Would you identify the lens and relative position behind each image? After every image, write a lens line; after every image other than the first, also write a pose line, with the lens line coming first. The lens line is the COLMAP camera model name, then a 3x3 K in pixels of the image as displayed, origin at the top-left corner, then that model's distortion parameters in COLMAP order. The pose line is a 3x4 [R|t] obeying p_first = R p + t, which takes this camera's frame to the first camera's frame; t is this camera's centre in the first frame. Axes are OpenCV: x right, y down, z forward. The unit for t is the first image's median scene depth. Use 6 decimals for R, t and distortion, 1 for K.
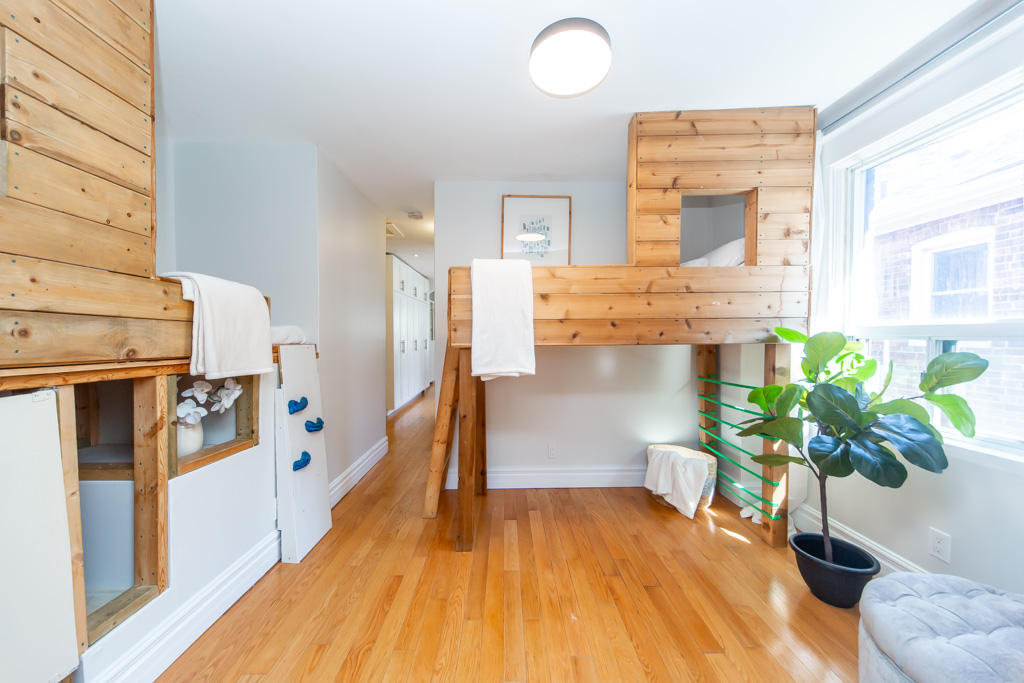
lens RADIAL K [[357.1, 0, 509.0], [0, 357.1, 343.8], [0, 0, 1]] dist [0.000335, -0.000170]
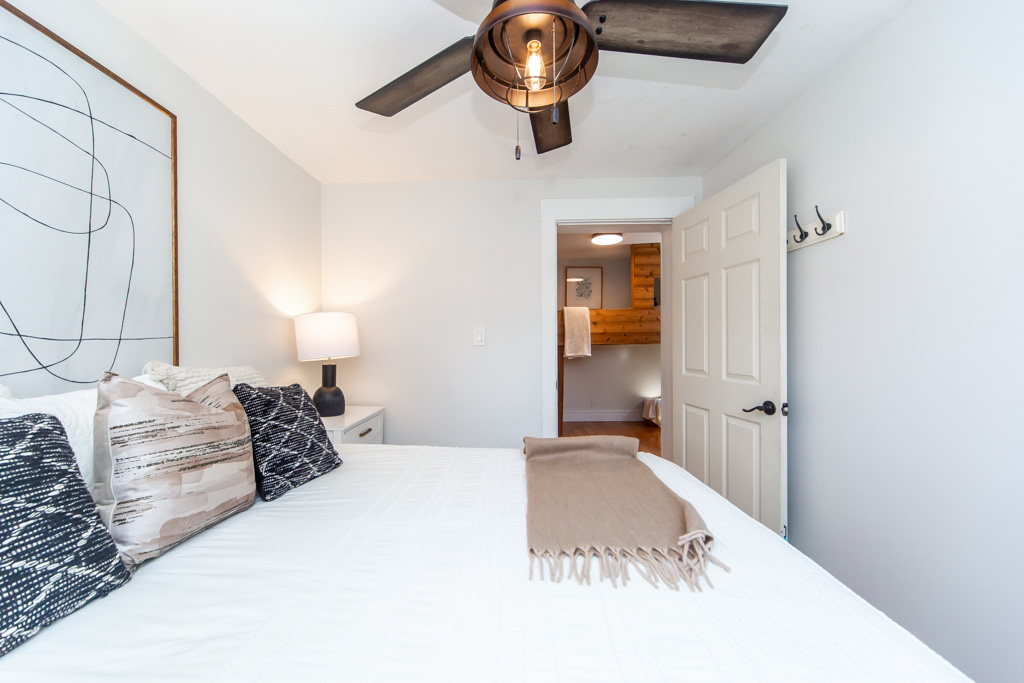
lens RADIAL K [[352.1, 0, 510.2], [0, 352.1, 344.1], [0, 0, 1]] dist [0.000809, -0.000106]
pose [[0.998886, -0.001322, -0.047178, -0.357094], [0.000218, 0.999726, -0.023409, 0.061071], [0.047196, 0.023373, 0.998612, -1.373196]]
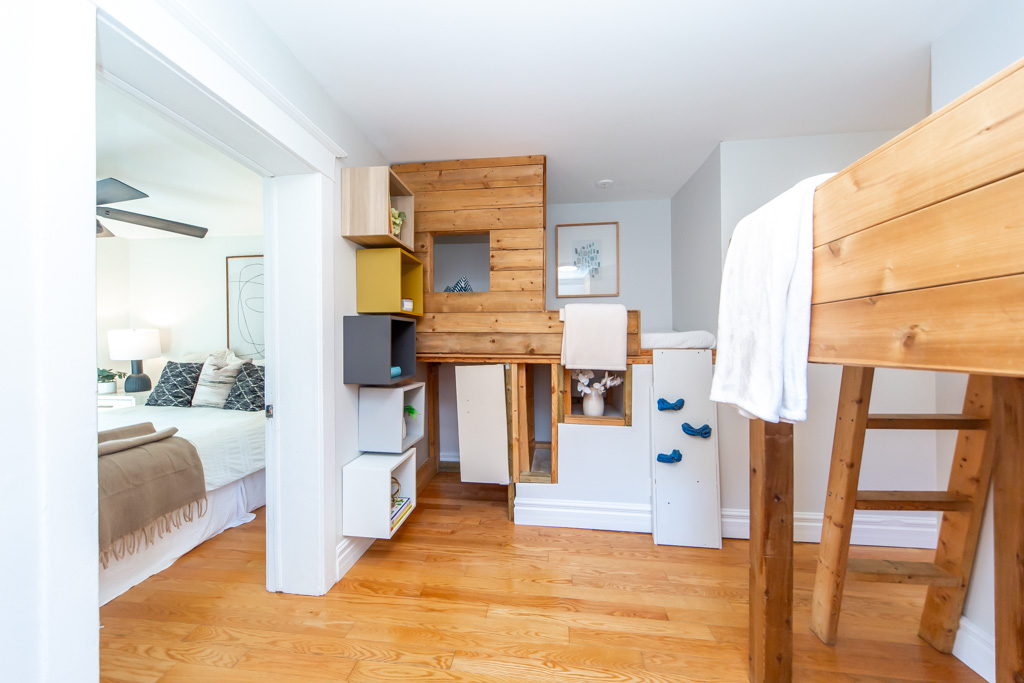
lens RADIAL K [[353.8, 0, 510.5], [0, 353.8, 341.6], [0, 0, 1]] dist [0.000383, 0.000048]
pose [[-0.136179, 0.003496, -0.990678, 0.578276], [-0.012488, 0.999908, 0.005246, -0.021105], [0.990606, 0.013086, -0.136123, 0.704498]]
